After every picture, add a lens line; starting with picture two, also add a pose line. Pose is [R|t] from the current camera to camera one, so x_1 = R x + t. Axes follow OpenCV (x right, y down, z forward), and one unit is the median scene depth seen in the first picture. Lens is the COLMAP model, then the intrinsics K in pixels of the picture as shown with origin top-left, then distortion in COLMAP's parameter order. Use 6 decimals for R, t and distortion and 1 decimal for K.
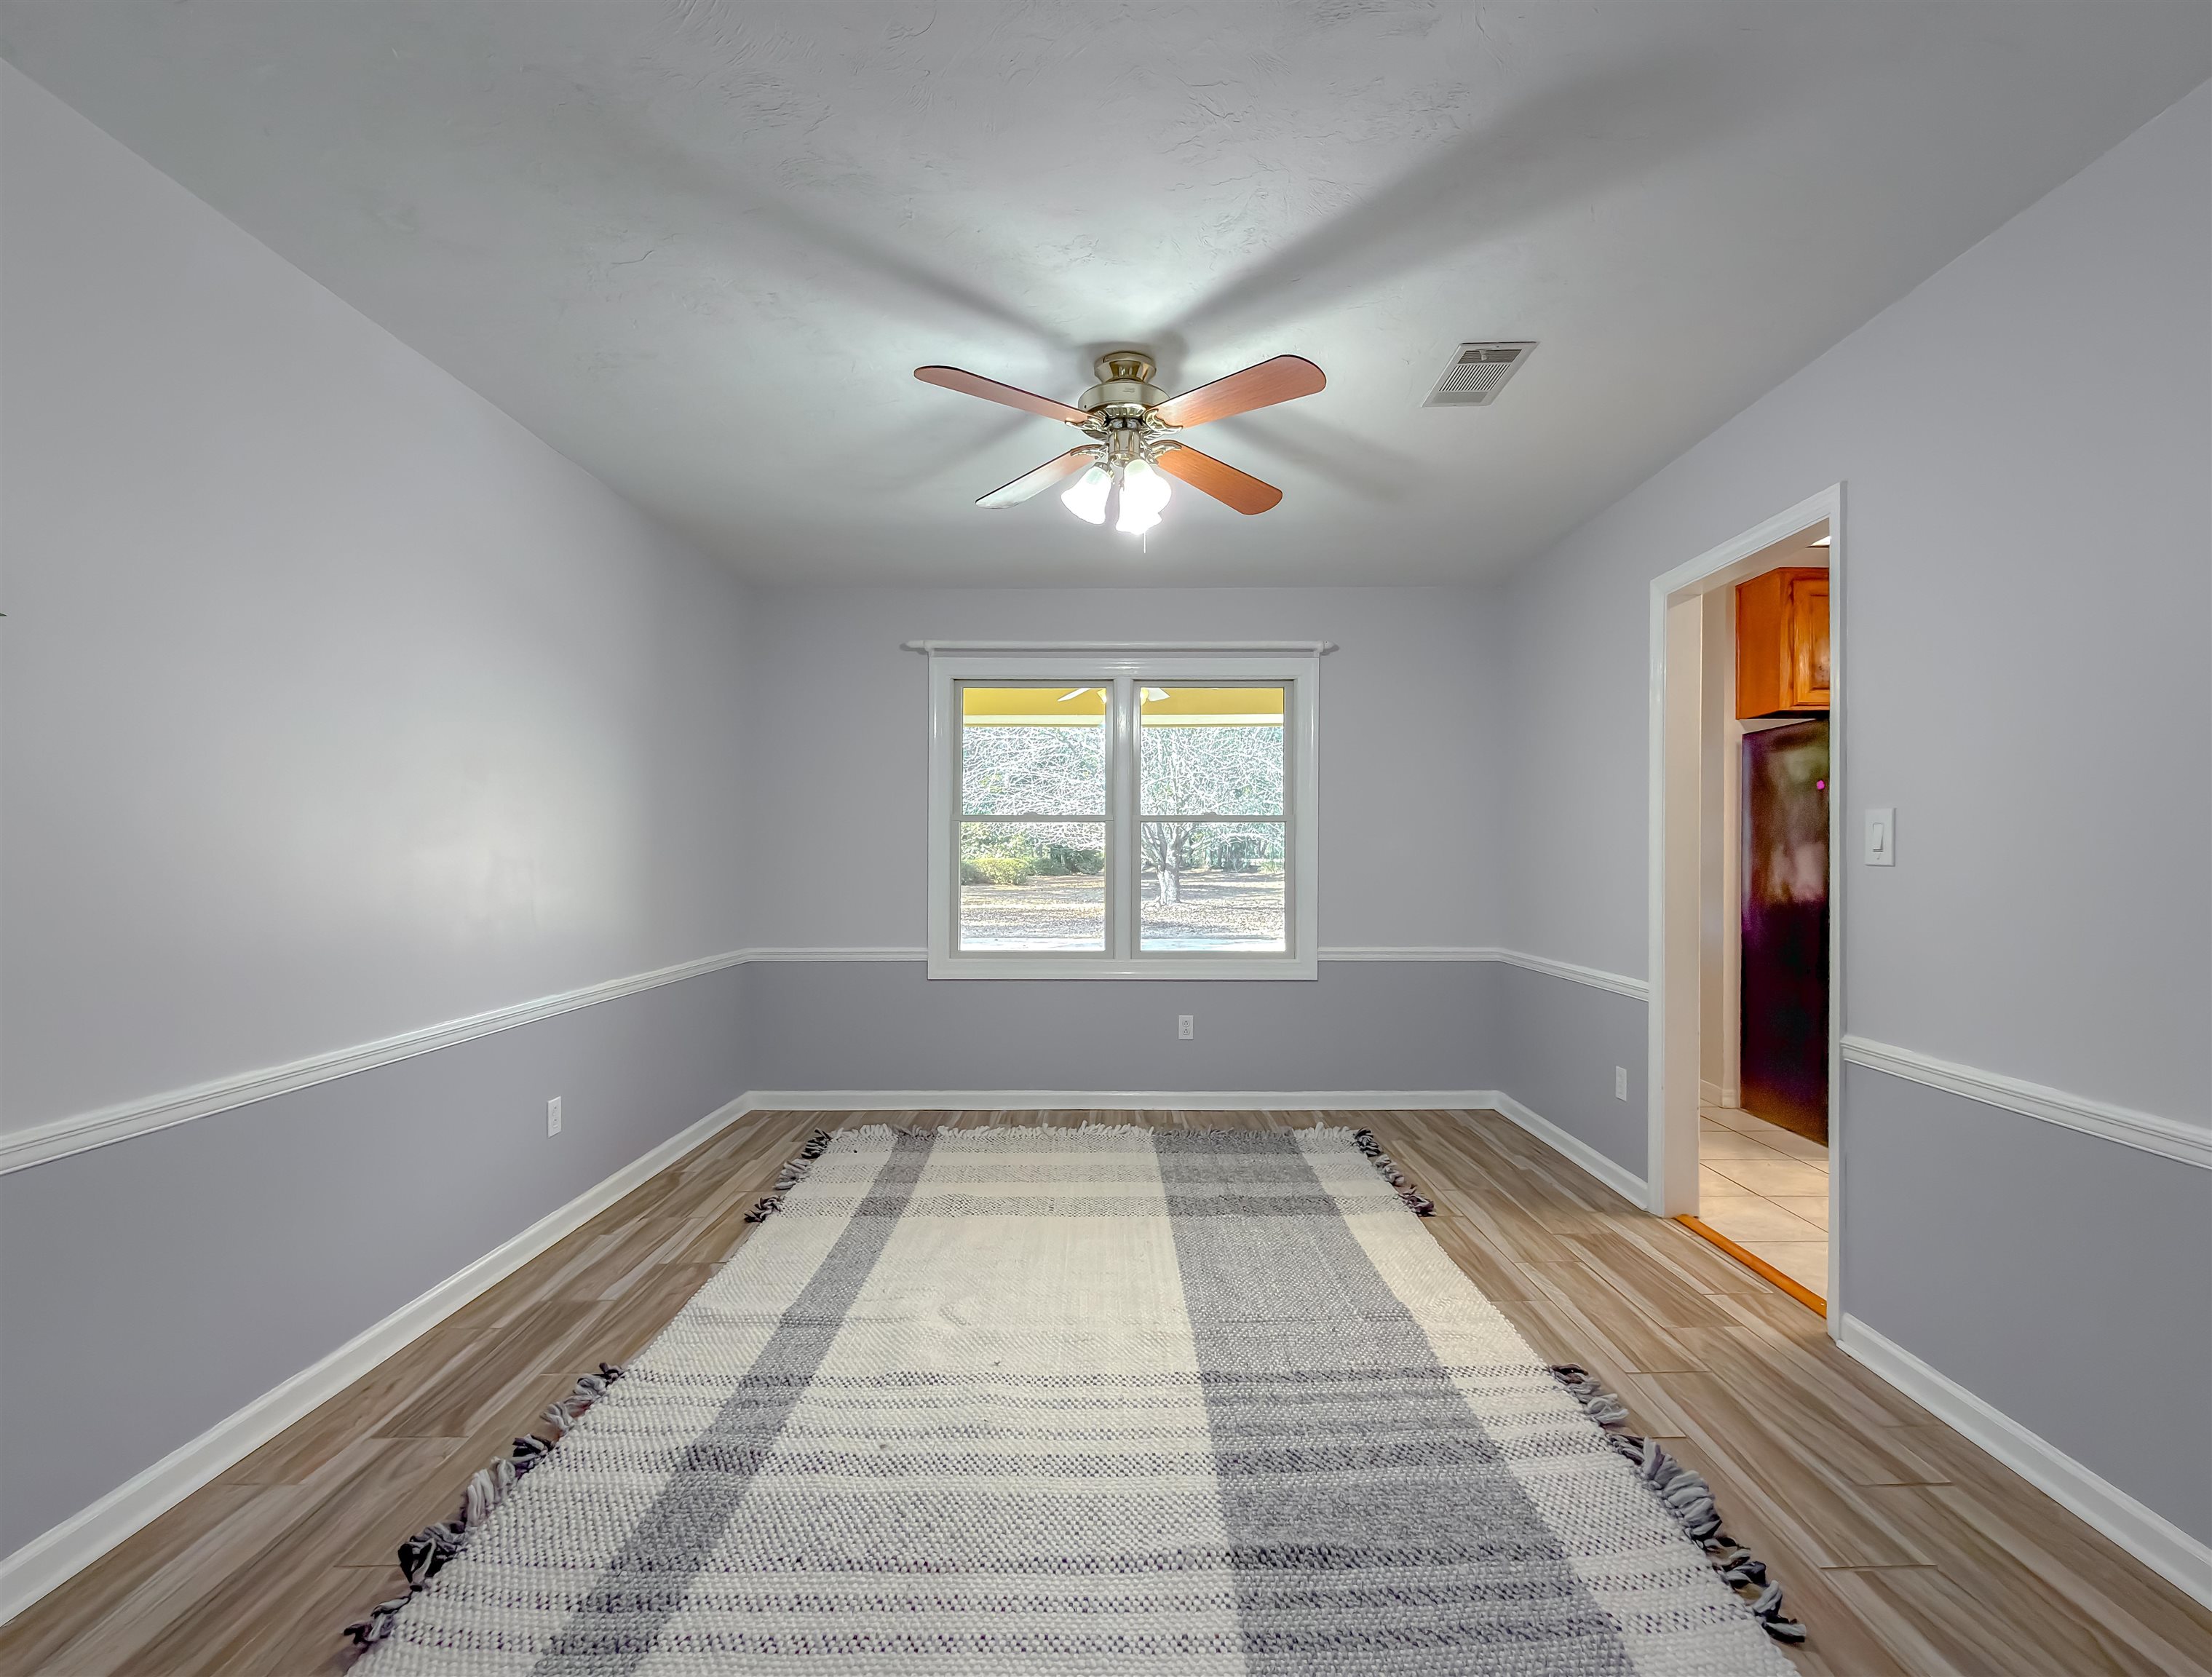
lens RADIAL K [[967.5, 0, 1109.6], [0, 967.5, 850.9], [0, 0, 1]] dist [-0.000090, 0.000004]
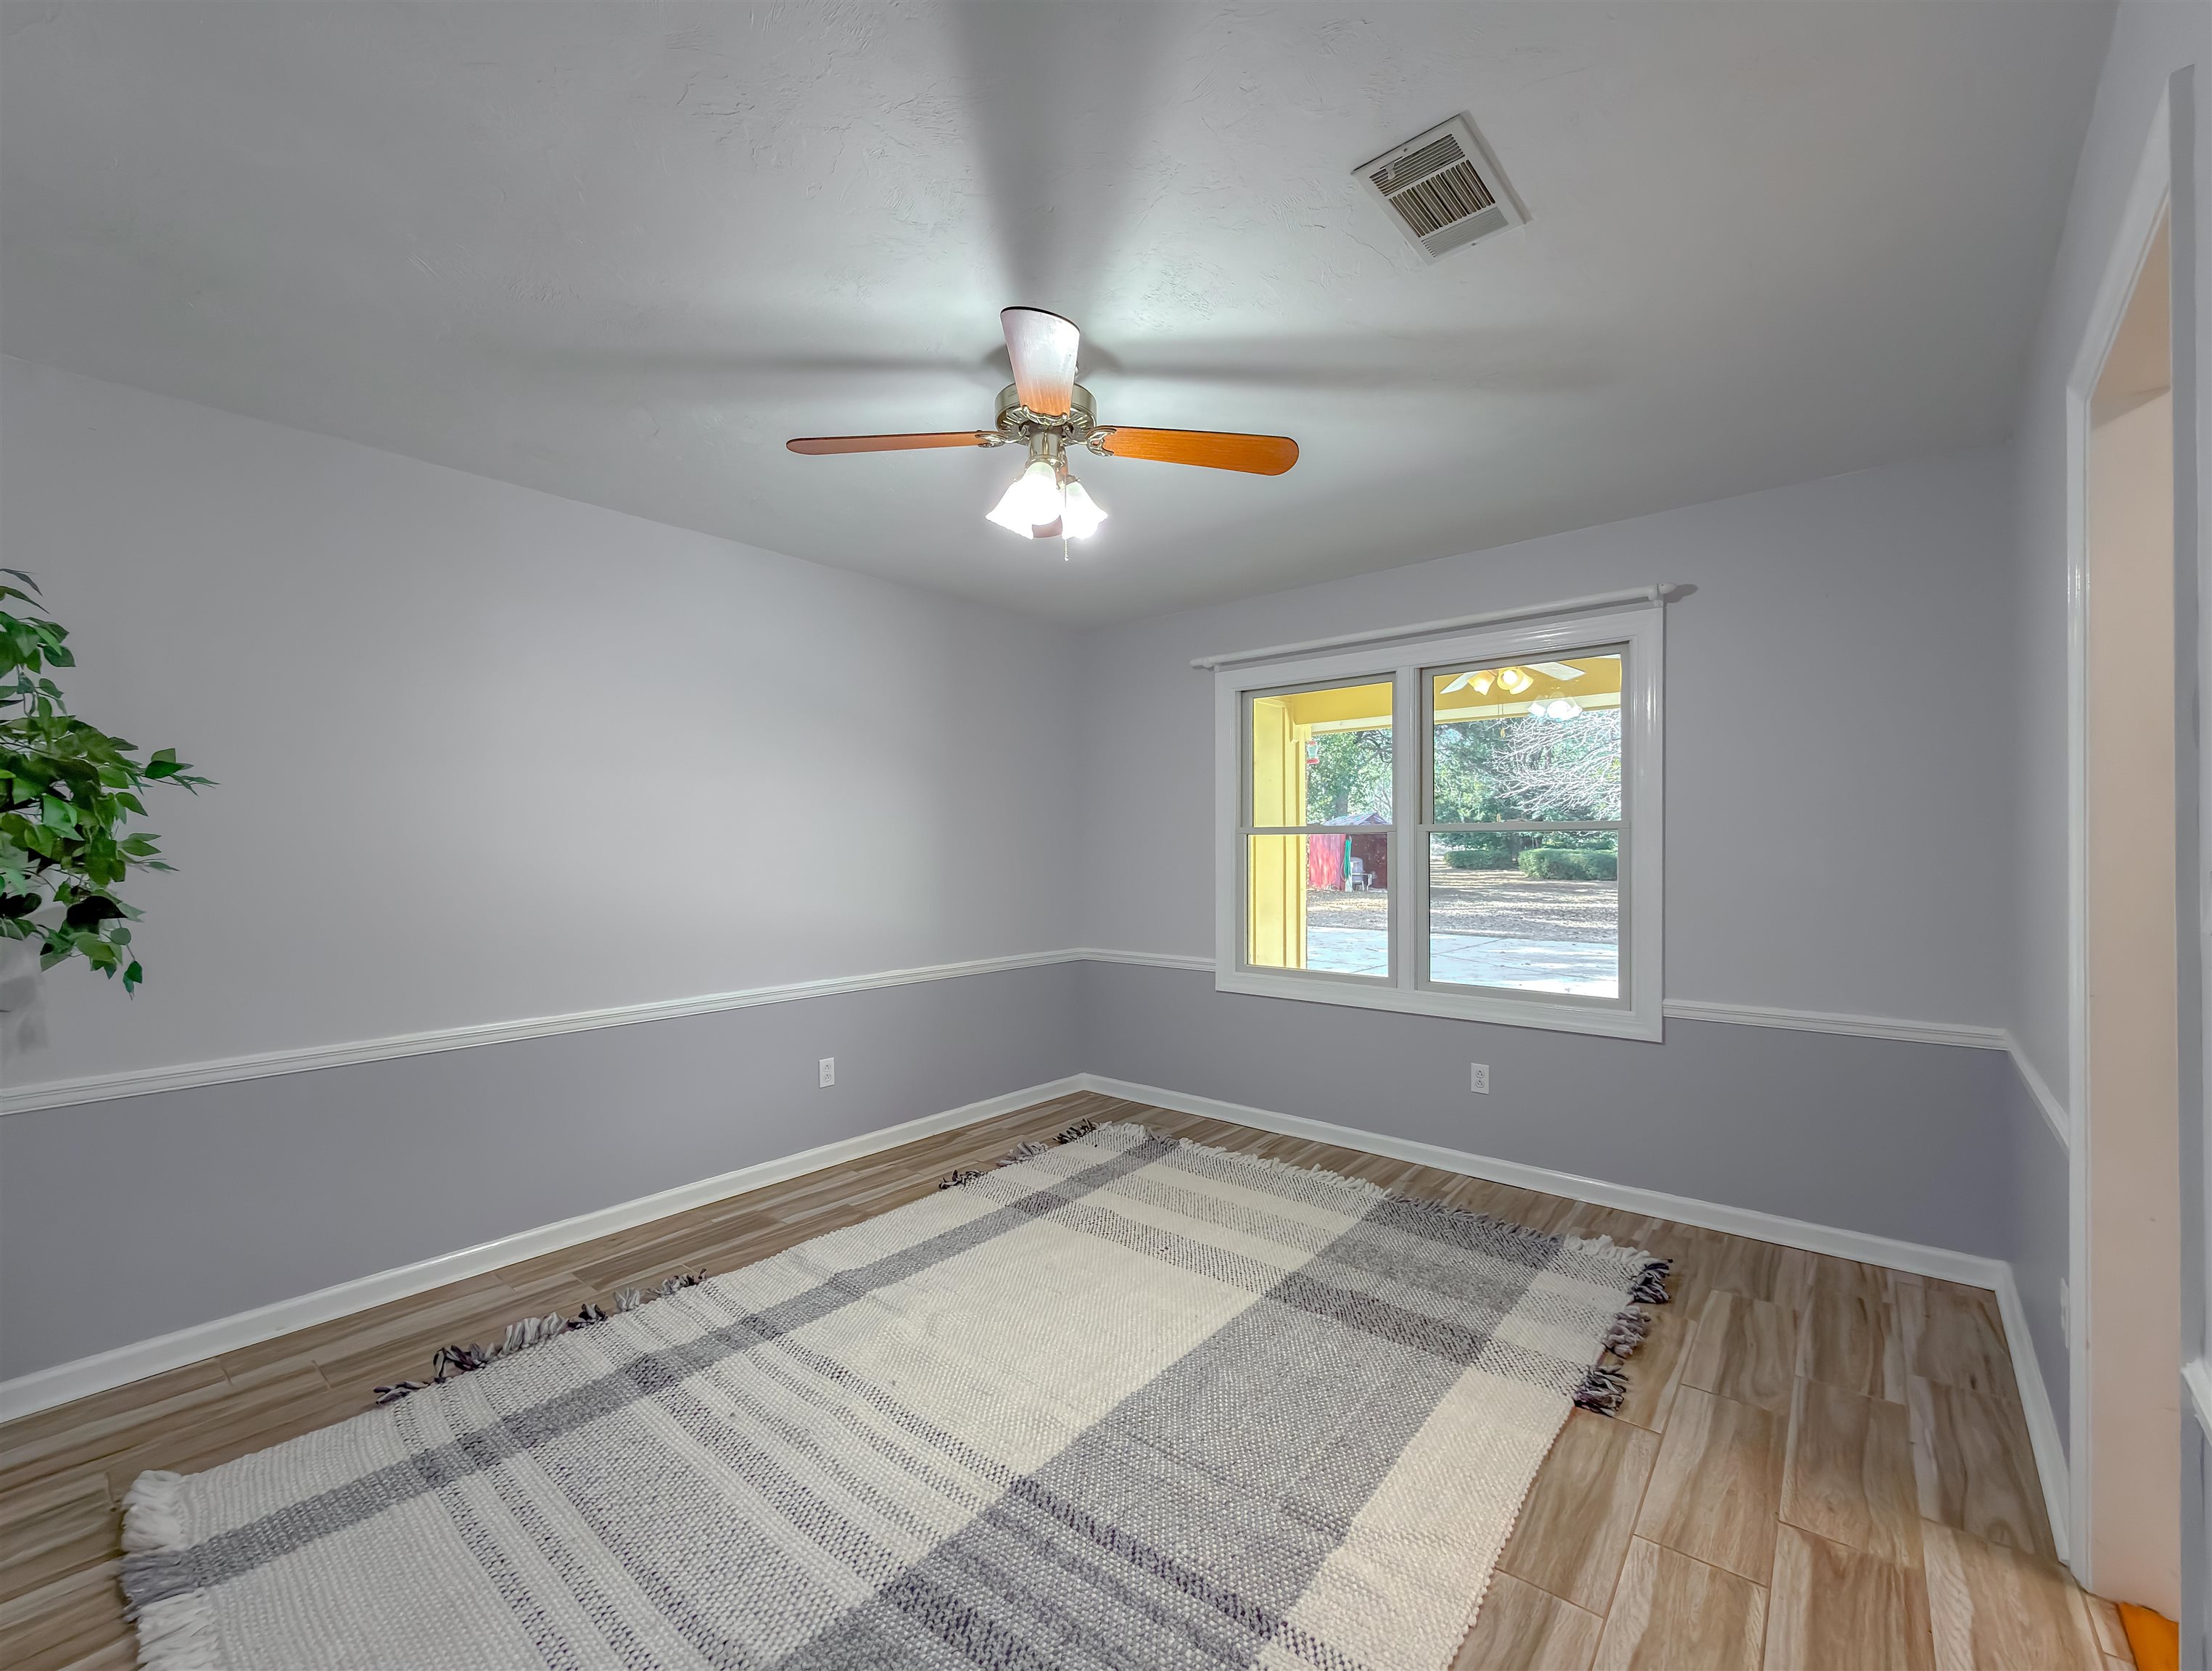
lens RADIAL K [[903.6, 0, 1107.9], [0, 903.6, 845.1], [0, 0, 1]] dist [-0.000122, -0.000234]
pose [[0.768896, -0.005504, -0.639350, 0.472390], [0.007338, 0.999973, 0.000216, -0.029618], [0.639331, -0.004858, 0.768916, 0.282891]]
